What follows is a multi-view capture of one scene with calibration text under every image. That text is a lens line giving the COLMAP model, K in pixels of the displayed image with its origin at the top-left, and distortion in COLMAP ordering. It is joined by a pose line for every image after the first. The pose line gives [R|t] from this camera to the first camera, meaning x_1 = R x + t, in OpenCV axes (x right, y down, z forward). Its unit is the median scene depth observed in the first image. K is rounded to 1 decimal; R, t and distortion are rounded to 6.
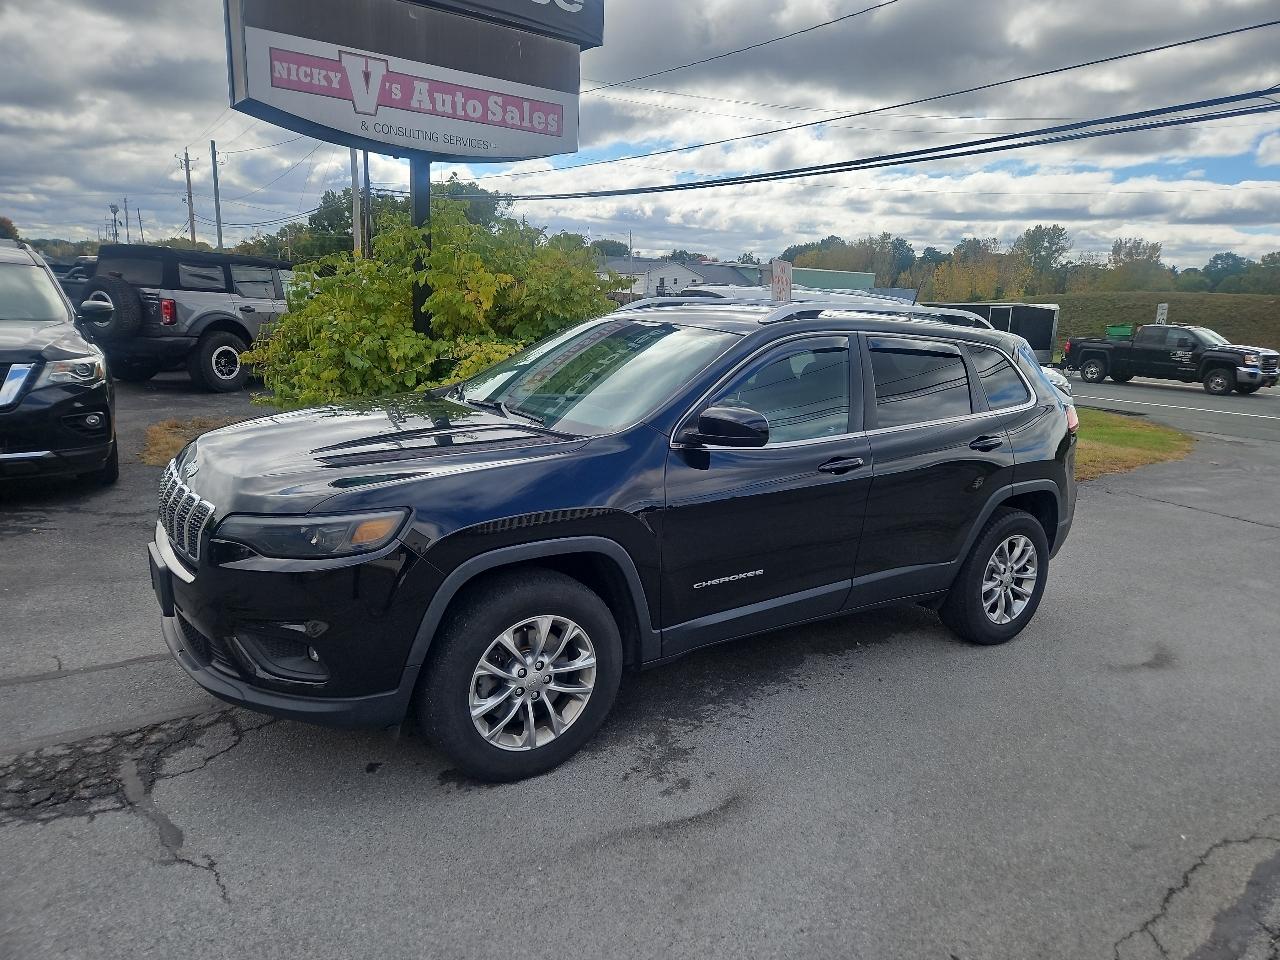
lens RADIAL K [[861.7, 0, 655.1], [0, 861.7, 486.1], [0, 0, 1]] dist [0.077698, -0.061930]
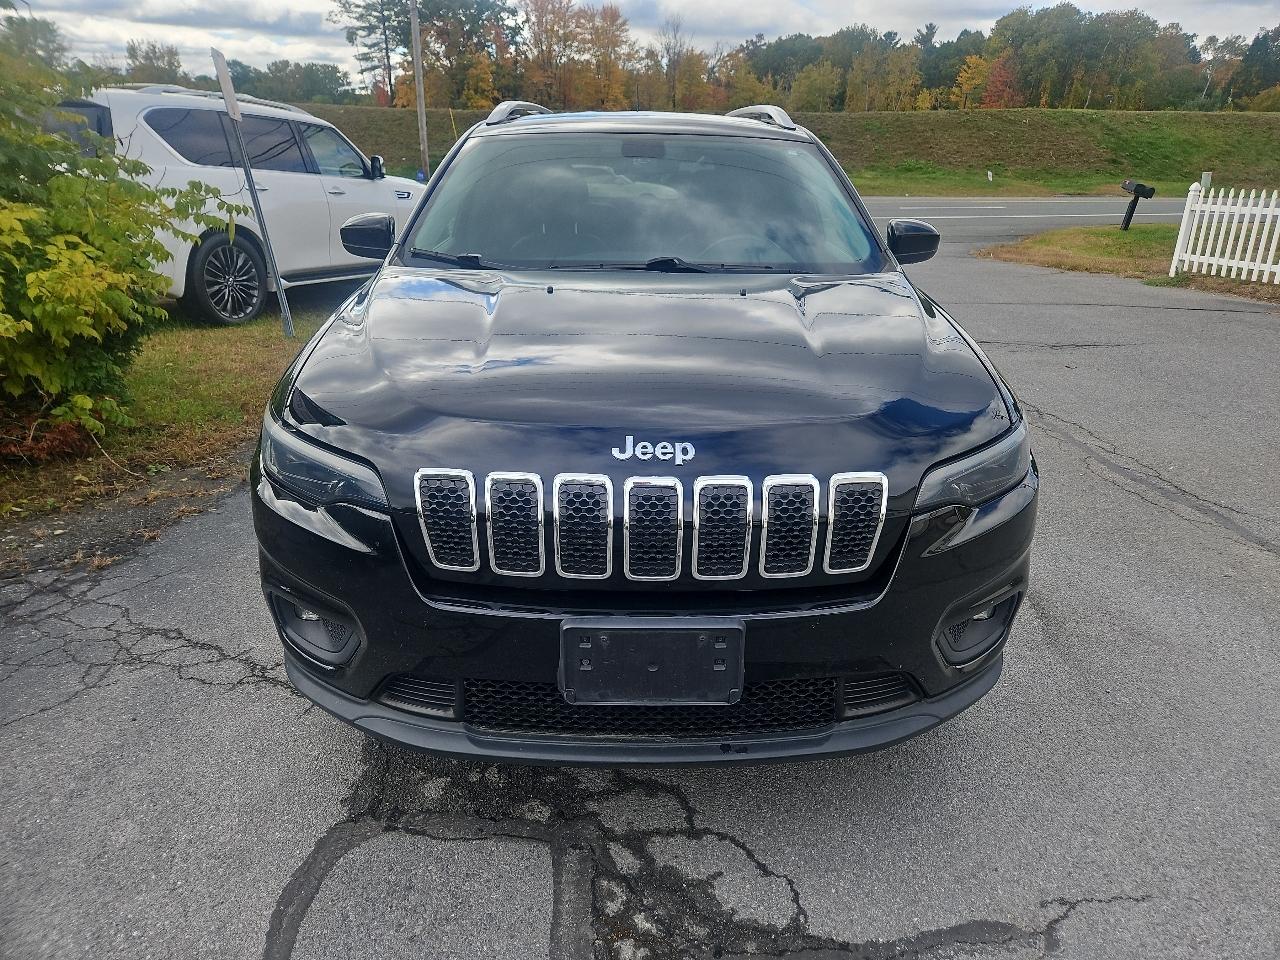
lens RADIAL K [[861.7, 0, 653.4], [0, 861.7, 482.3], [0, 0, 1]] dist [0.077698, -0.061930]
pose [[0.556356, -0.338119, 0.759041, -0.452341], [0.188042, 0.941002, 0.281345, -0.072631], [-0.809388, -0.013796, 0.587113, 0.334563]]
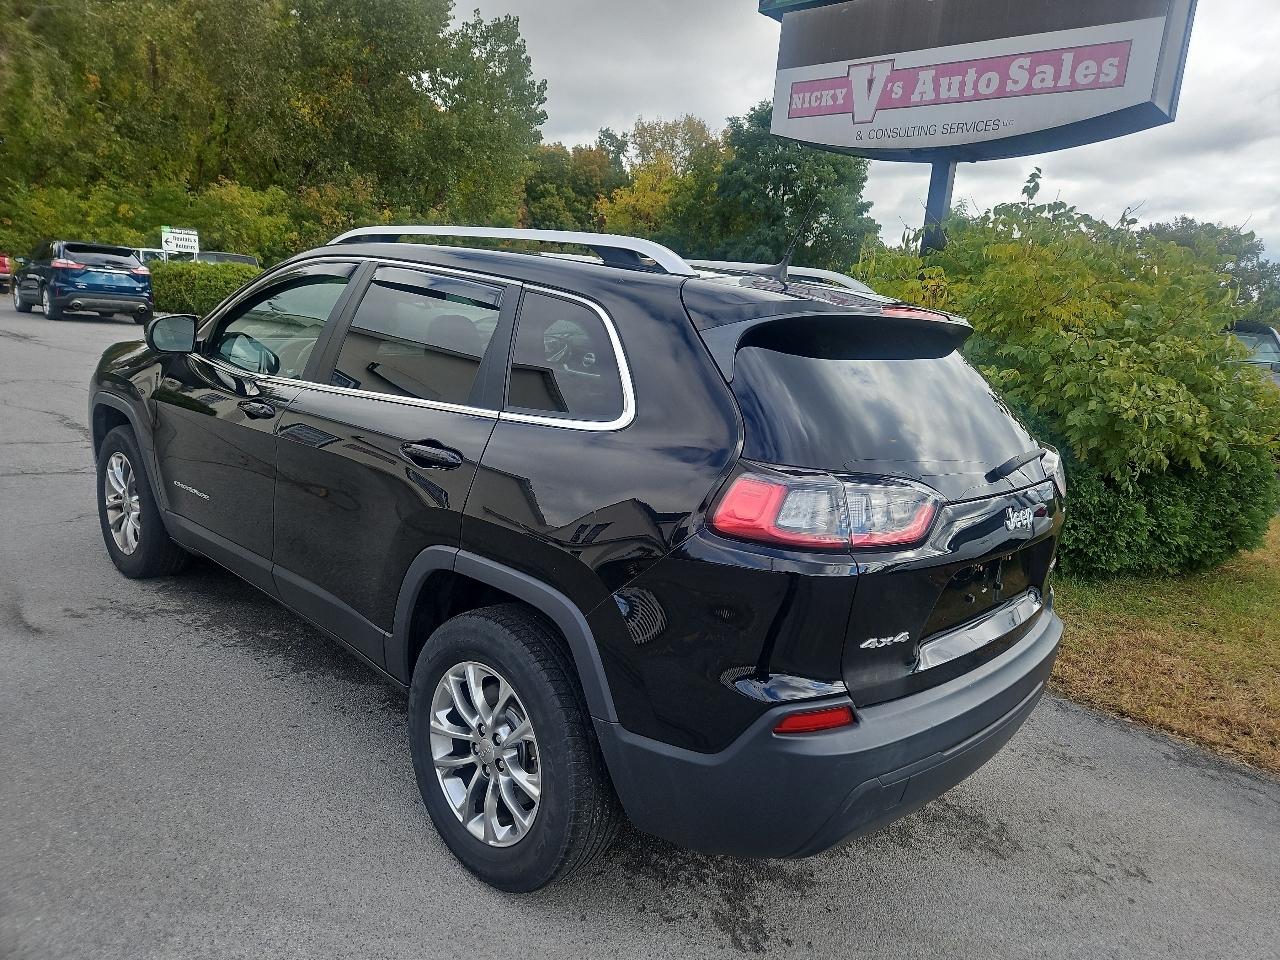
lens RADIAL K [[861.7, 0, 640.5], [0, 861.7, 484.1], [0, 0, 1]] dist [0.077698, -0.061930]
pose [[0.197098, 0.171201, -0.965320, 0.634174], [-0.286808, 0.951627, 0.110212, -0.087374], [0.937493, 0.255139, 0.236666, 0.669494]]
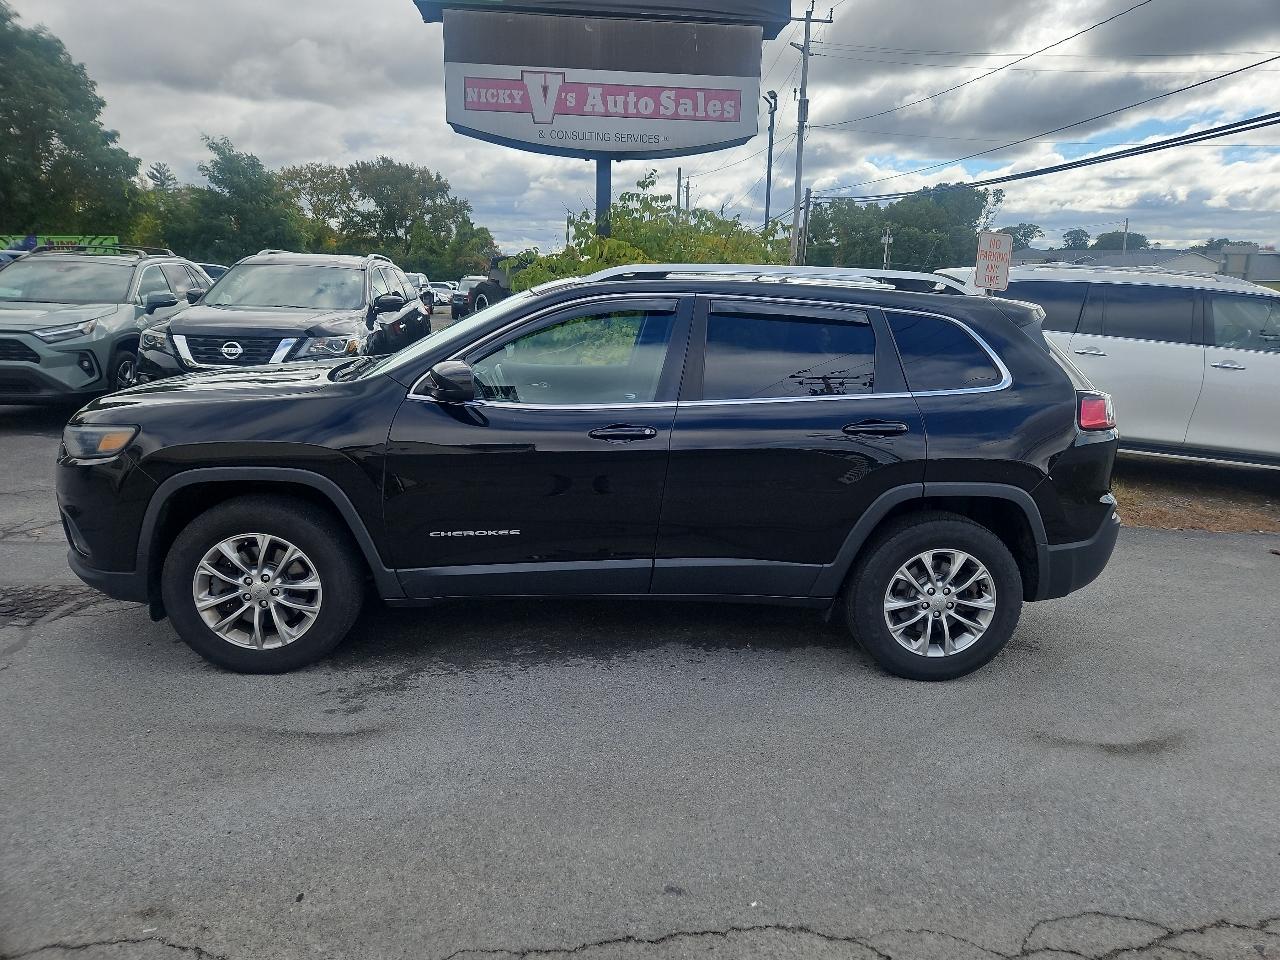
lens RADIAL K [[861.7, 0, 650.3], [0, 861.7, 482.8], [0, 0, 1]] dist [0.077698, -0.061930]
pose [[0.856930, 0.090239, -0.507472, 0.415755], [-0.095829, 0.995282, 0.015163, 0.007106], [0.506446, 0.035637, 0.861535, 0.120646]]
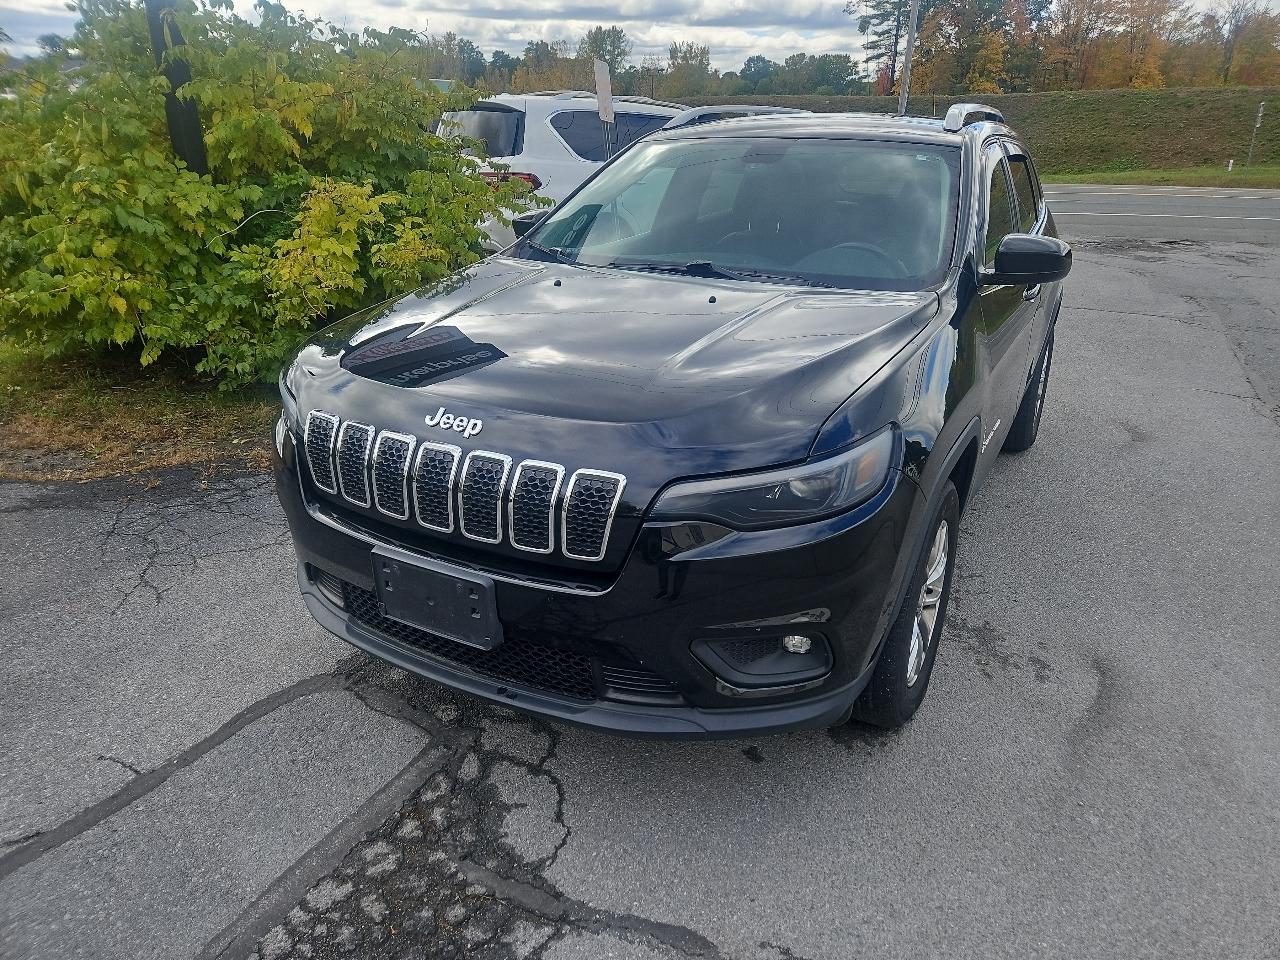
lens RADIAL K [[861.7, 0, 654.2], [0, 861.7, 493.7], [0, 0, 1]] dist [0.077698, -0.061930]
pose [[0.894069, -0.211838, 0.394670, -0.318031], [0.129235, 0.965626, 0.225532, -0.044725], [-0.428880, -0.150636, 0.890714, 0.181342]]
